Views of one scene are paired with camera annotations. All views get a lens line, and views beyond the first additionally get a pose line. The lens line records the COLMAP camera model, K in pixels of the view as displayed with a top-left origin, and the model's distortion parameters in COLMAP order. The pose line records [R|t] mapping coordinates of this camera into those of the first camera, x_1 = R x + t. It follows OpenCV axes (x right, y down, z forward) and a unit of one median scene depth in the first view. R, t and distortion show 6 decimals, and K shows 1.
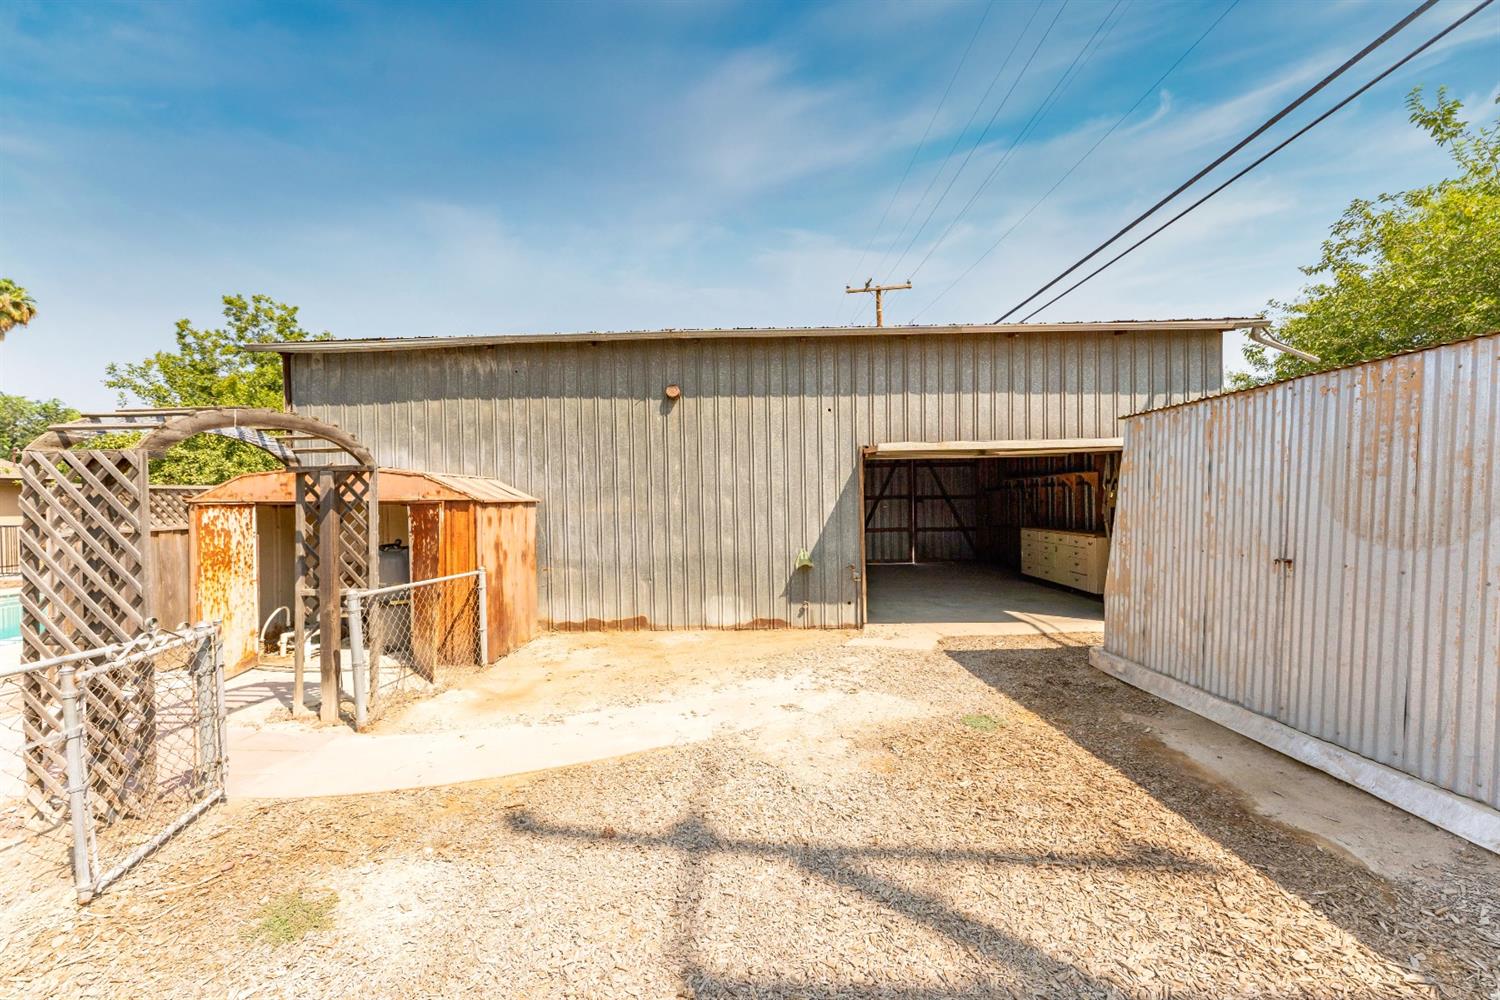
lens RADIAL K [[608.6, 0, 746.0], [0, 608.6, 509.5], [0, 0, 1]] dist [0.008234, 0.000930]
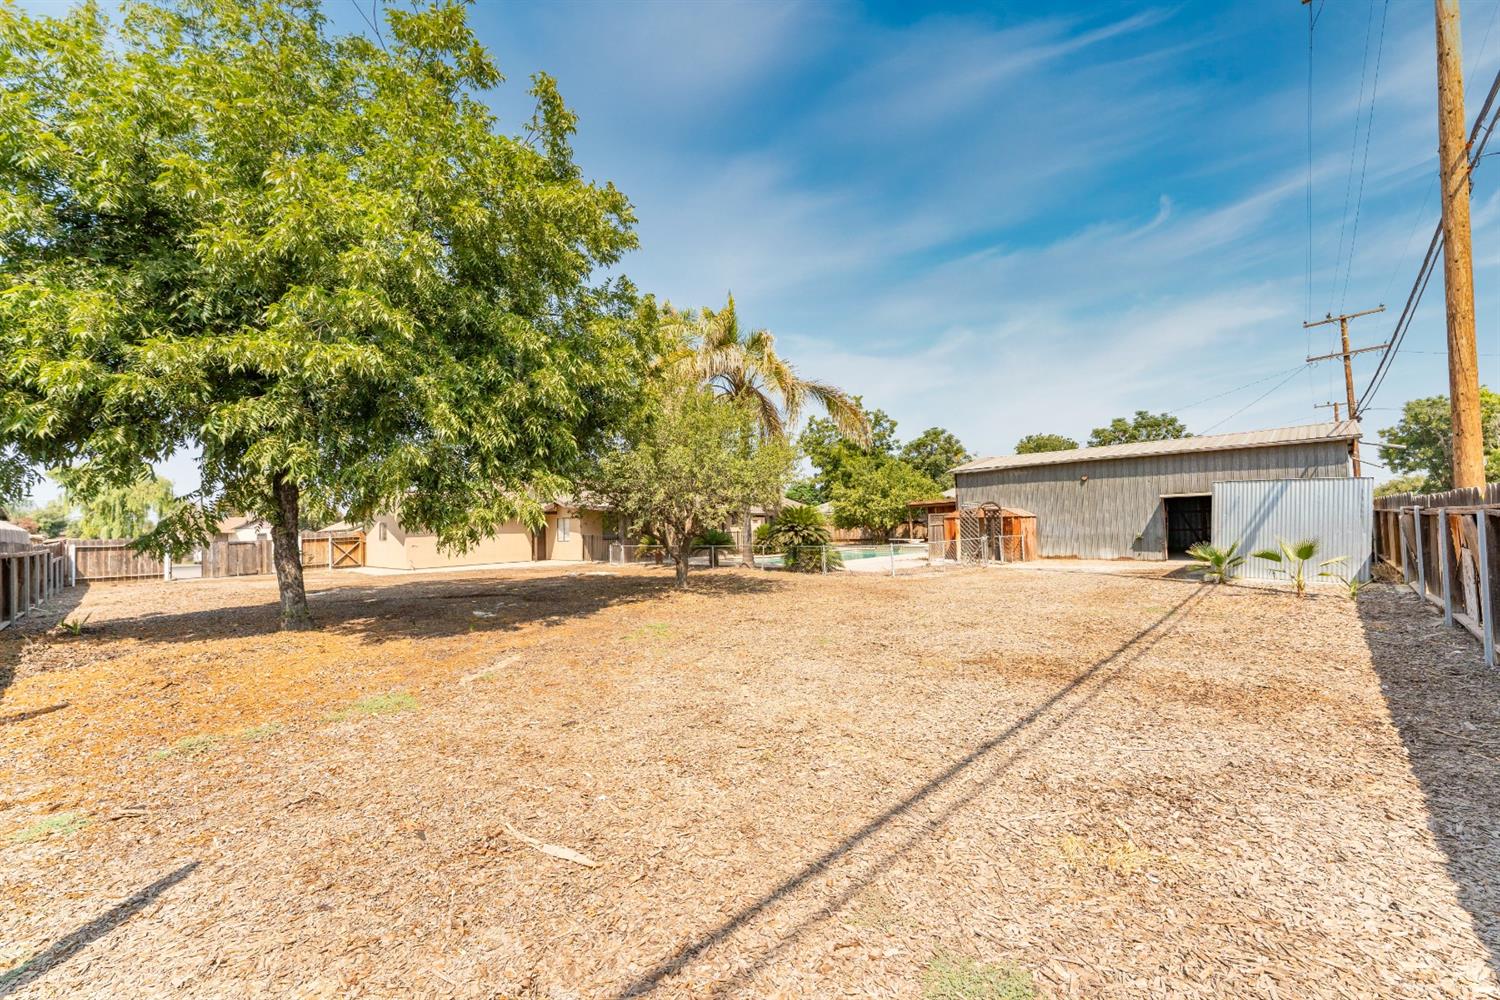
lens RADIAL K [[608.6, 0, 746.5], [0, 608.6, 503.5], [0, 0, 1]] dist [0.008234, 0.000930]
pose [[0.737685, -0.030525, -0.674455, 0.653947], [0.009818, 0.999357, -0.034491, 0.015066], [0.675074, 0.018822, 0.737510, -2.252826]]
